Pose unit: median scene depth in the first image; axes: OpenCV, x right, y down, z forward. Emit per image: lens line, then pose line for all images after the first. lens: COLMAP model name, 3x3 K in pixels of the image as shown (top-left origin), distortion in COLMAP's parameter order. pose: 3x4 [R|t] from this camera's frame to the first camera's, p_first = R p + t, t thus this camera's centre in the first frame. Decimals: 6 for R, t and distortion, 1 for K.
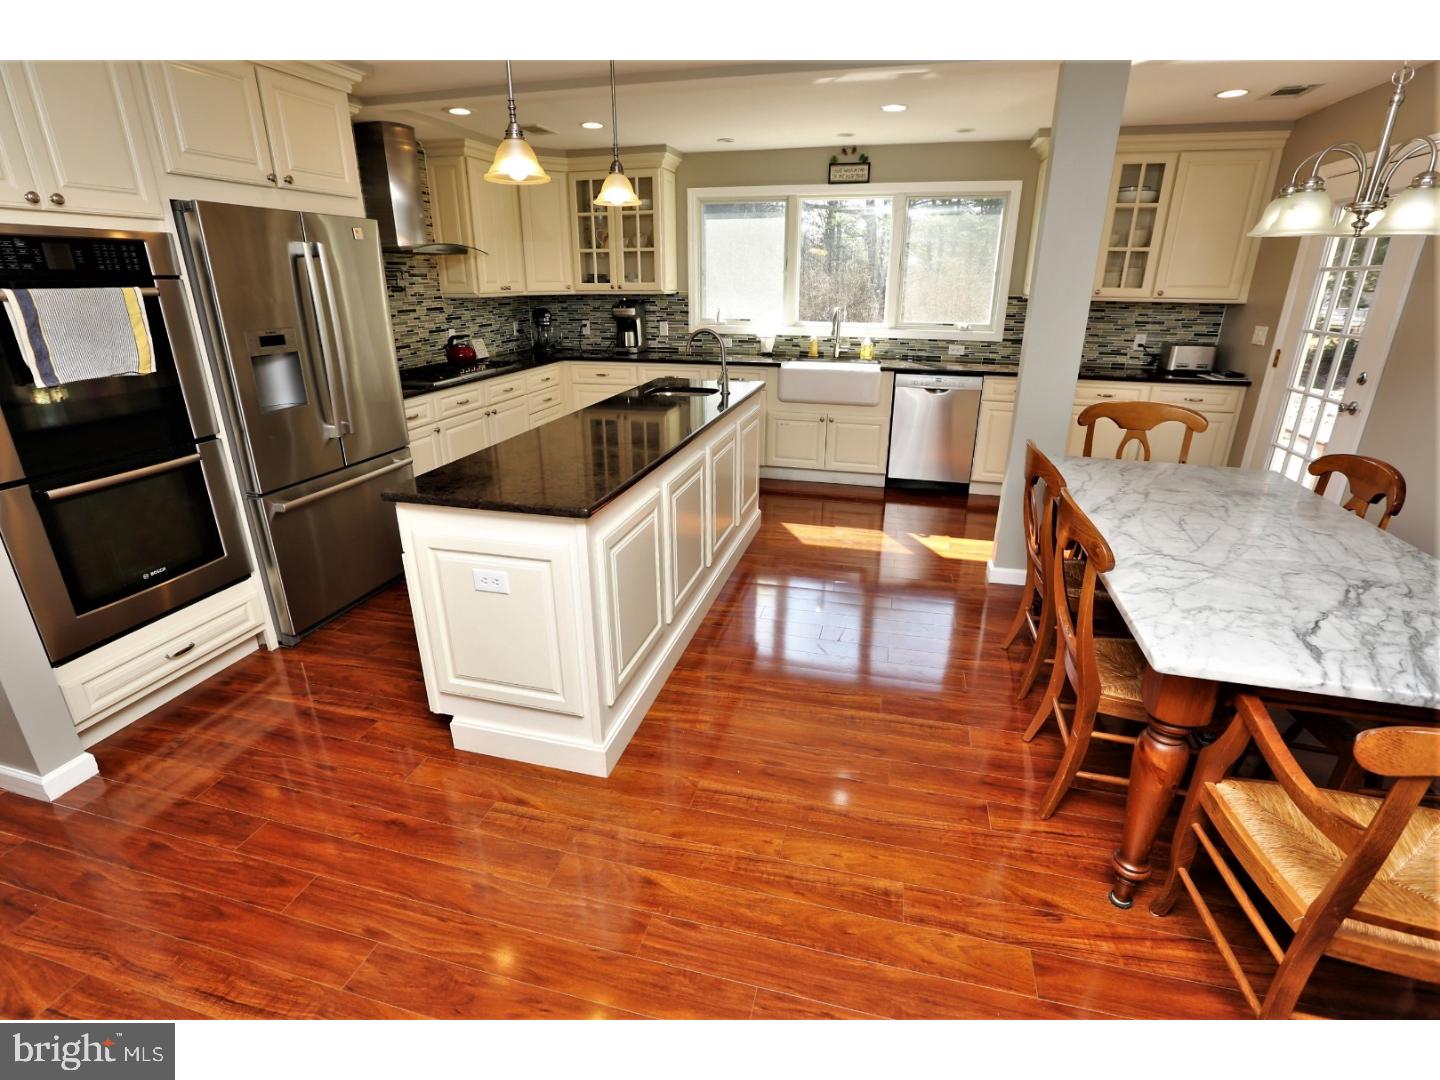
lens RADIAL K [[677.9, 0, 720.0], [0, 677.9, 540.0], [0, 0, 1]] dist [-0.023539, 0.000704]
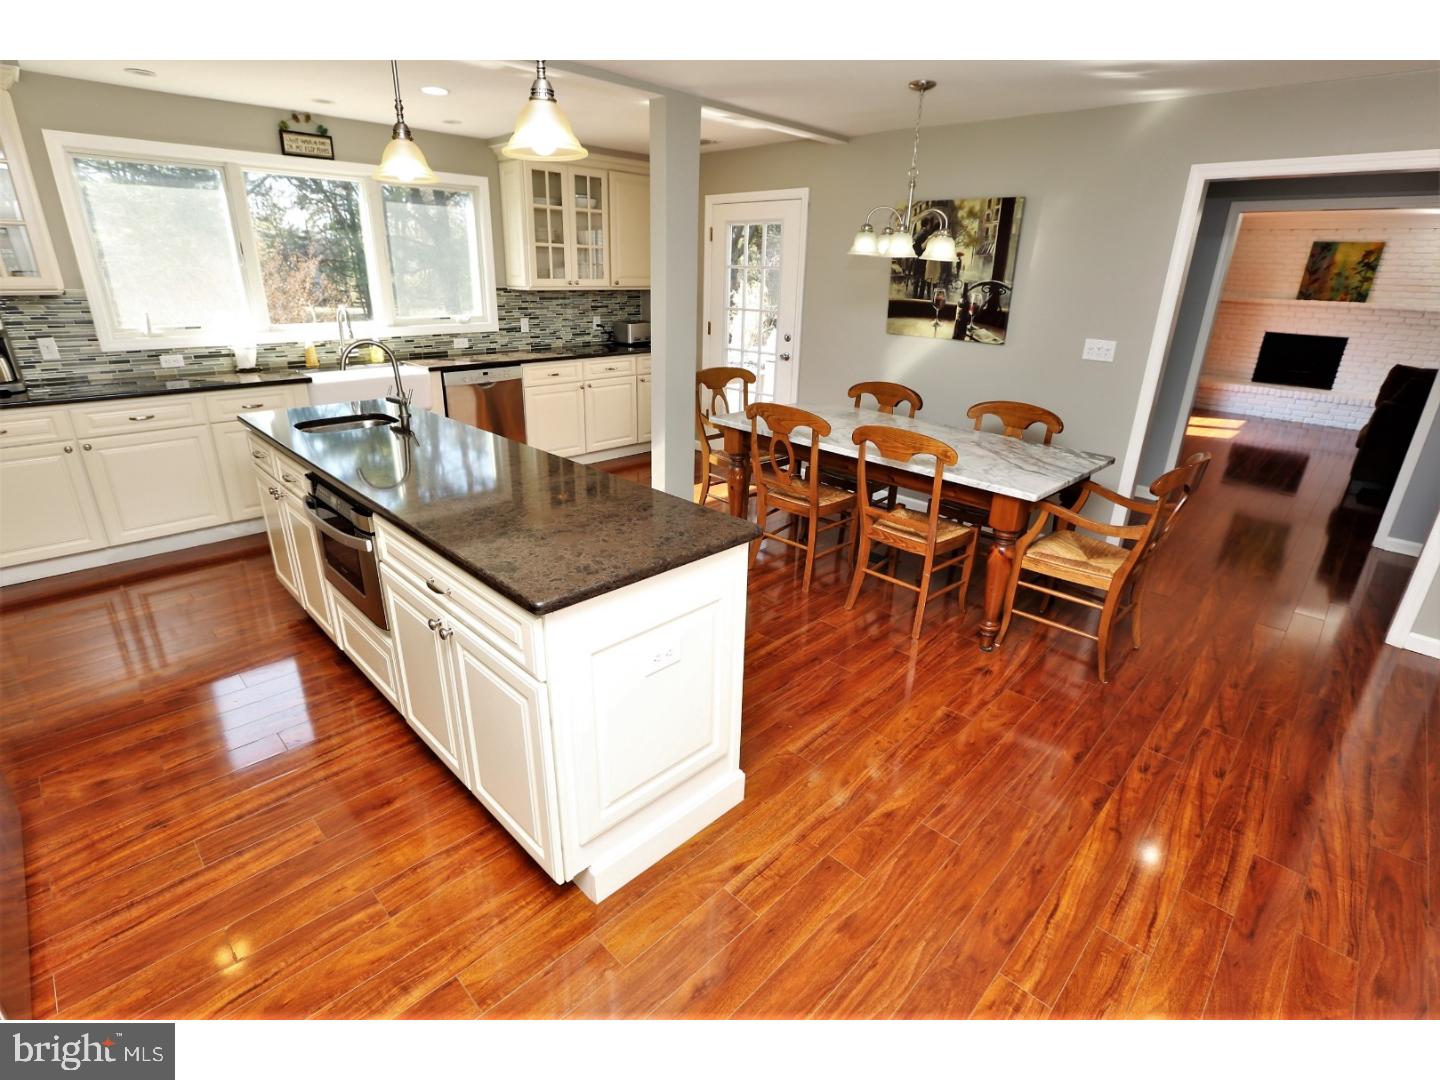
lens RADIAL K [[700.8, 0, 700.6], [0, 700.8, 540.5], [0, 0, 1]] dist [-0.034032, 0.012313]
pose [[0.515179, -0.302136, 0.802062, -0.393107], [0.295597, 0.941023, 0.164615, -0.078536], [-0.804495, 0.152280, 0.574106, 0.188418]]
